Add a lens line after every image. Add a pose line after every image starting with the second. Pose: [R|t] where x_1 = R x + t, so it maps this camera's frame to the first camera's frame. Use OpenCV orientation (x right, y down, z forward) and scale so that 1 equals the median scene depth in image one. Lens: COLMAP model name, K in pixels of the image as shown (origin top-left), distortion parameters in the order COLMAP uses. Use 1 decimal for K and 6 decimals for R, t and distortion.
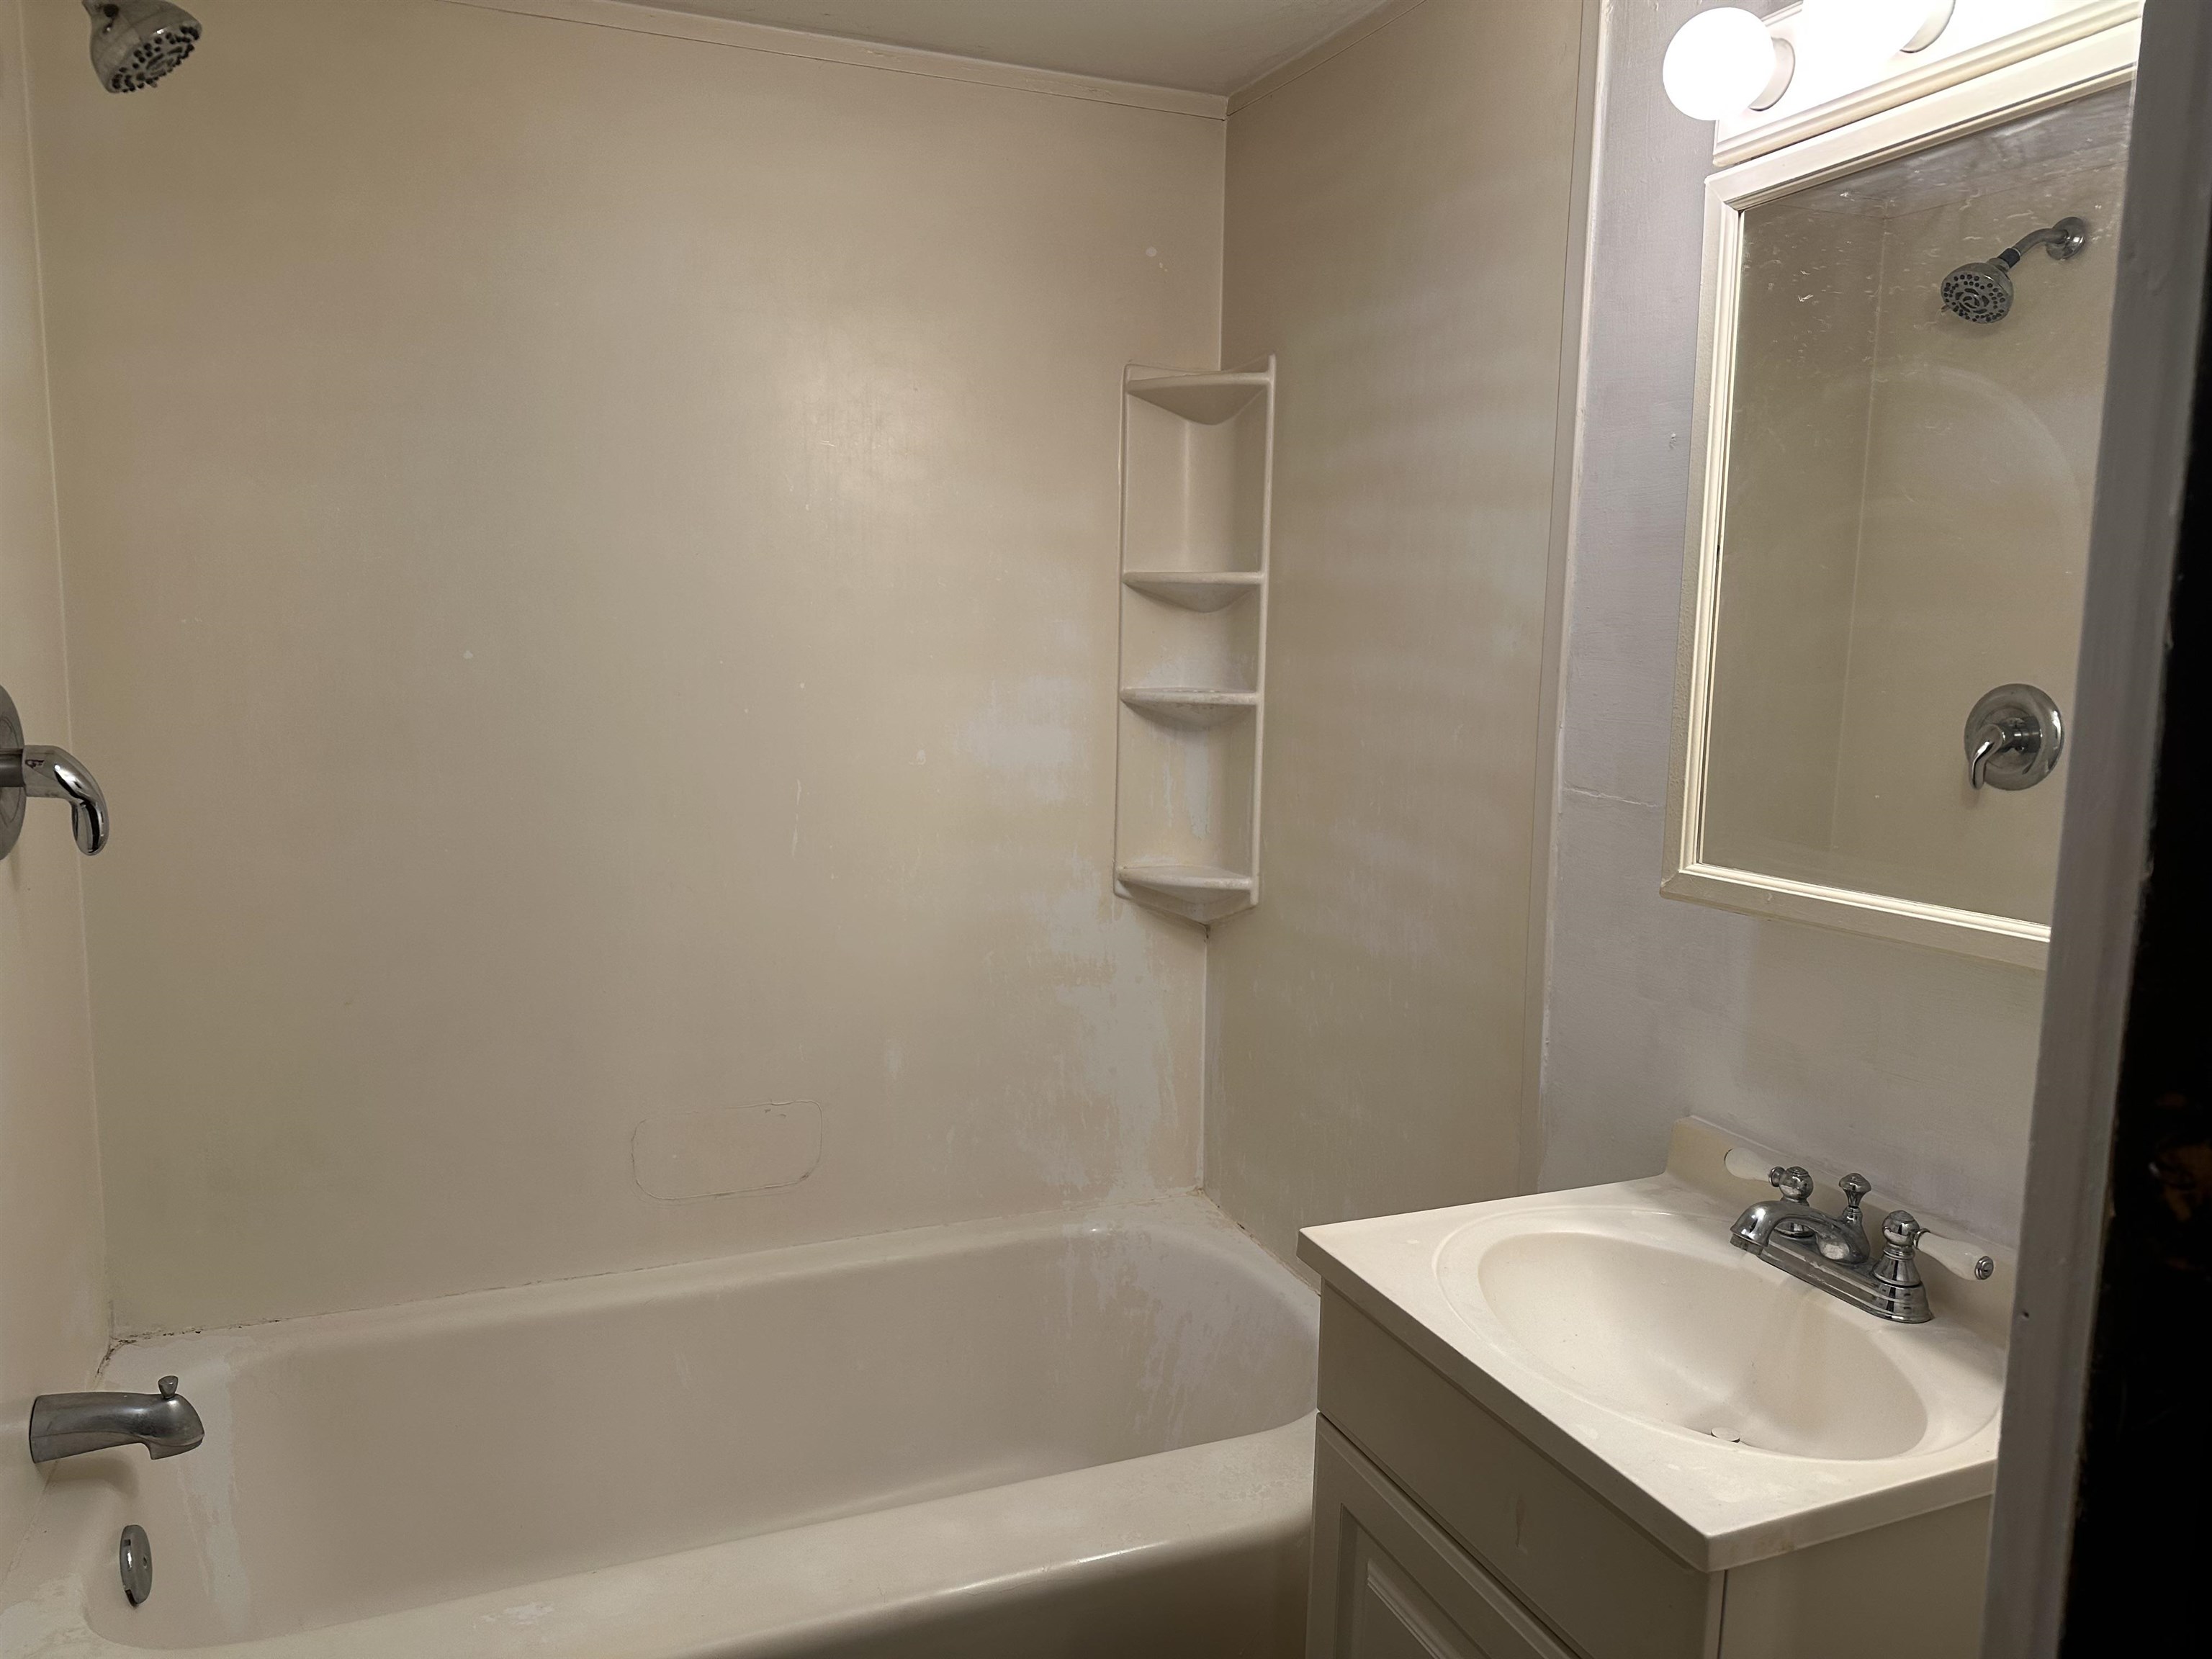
lens RADIAL K [[1549.5, 0, 1104.2], [0, 1549.5, 835.9], [0, 0, 1]] dist [0.093004, -0.131941]
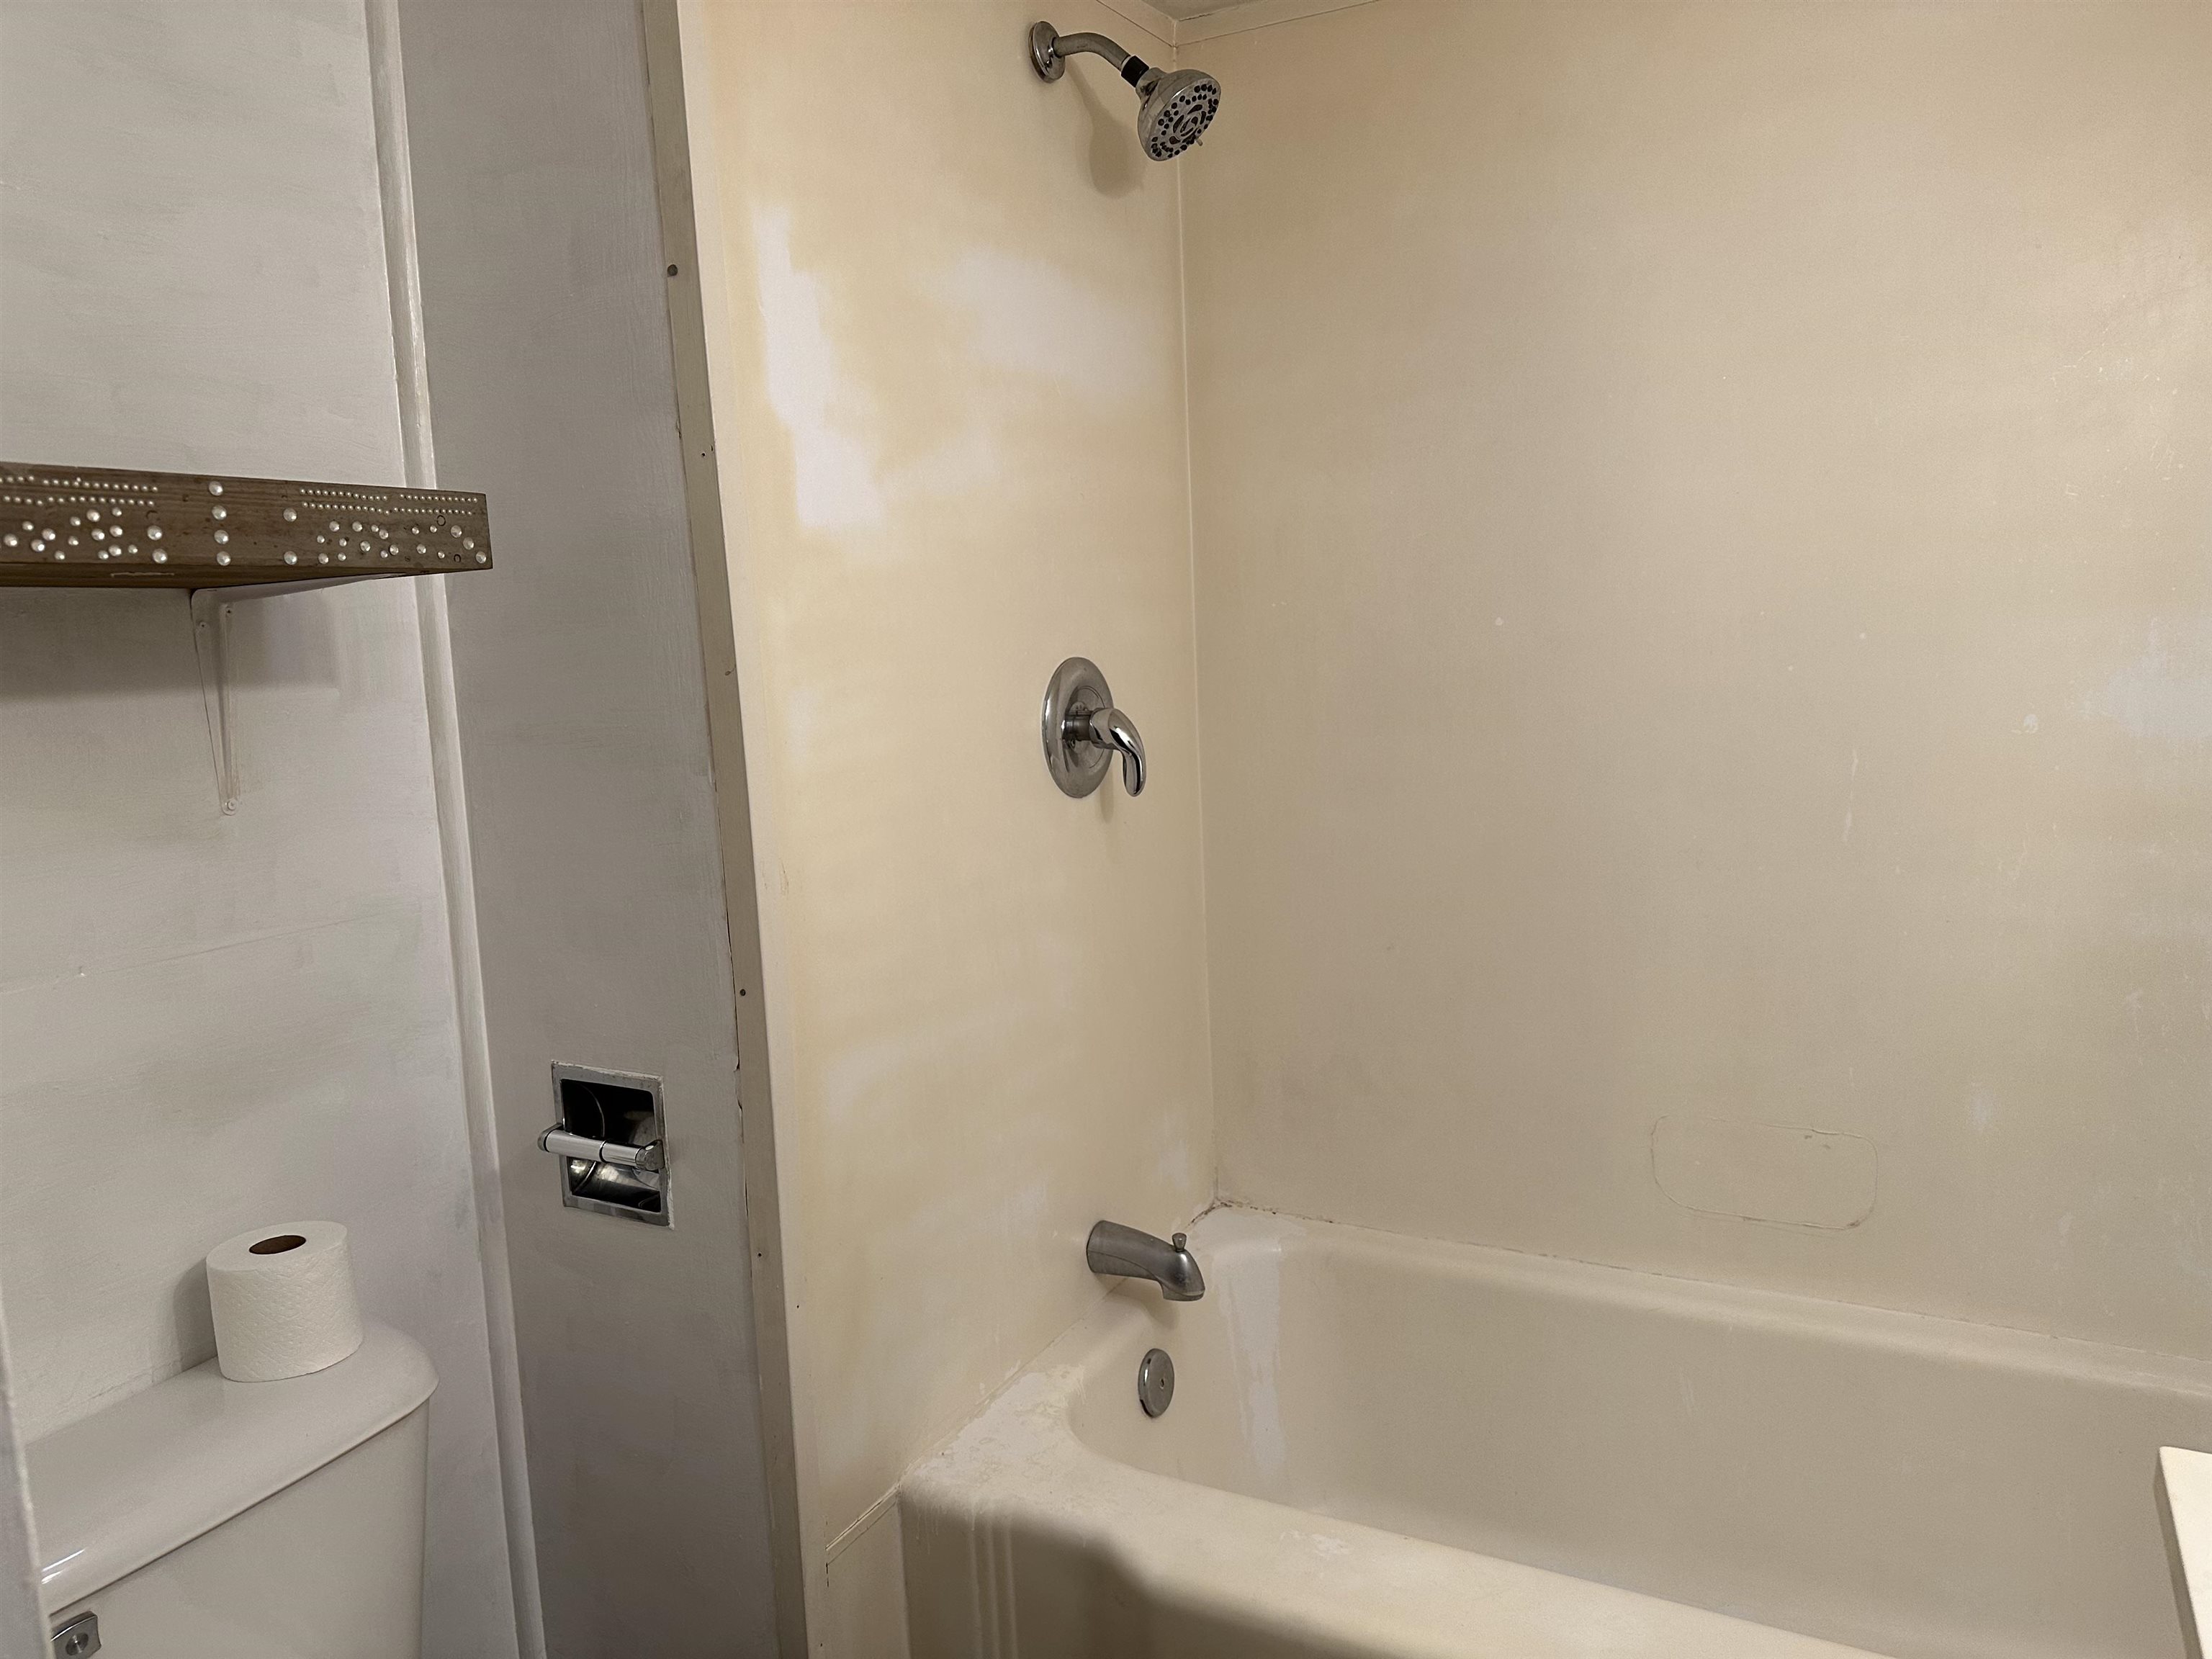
lens RADIAL K [[1549.5, 0, 1104.2], [0, 1549.5, 835.9], [0, 0, 1]] dist [0.093004, -0.131941]
pose [[0.610080, 0.059137, -0.790130, 0.293293], [-0.050939, 0.998075, 0.035368, 0.000750], [0.790700, 0.018671, 0.611919, 0.215943]]
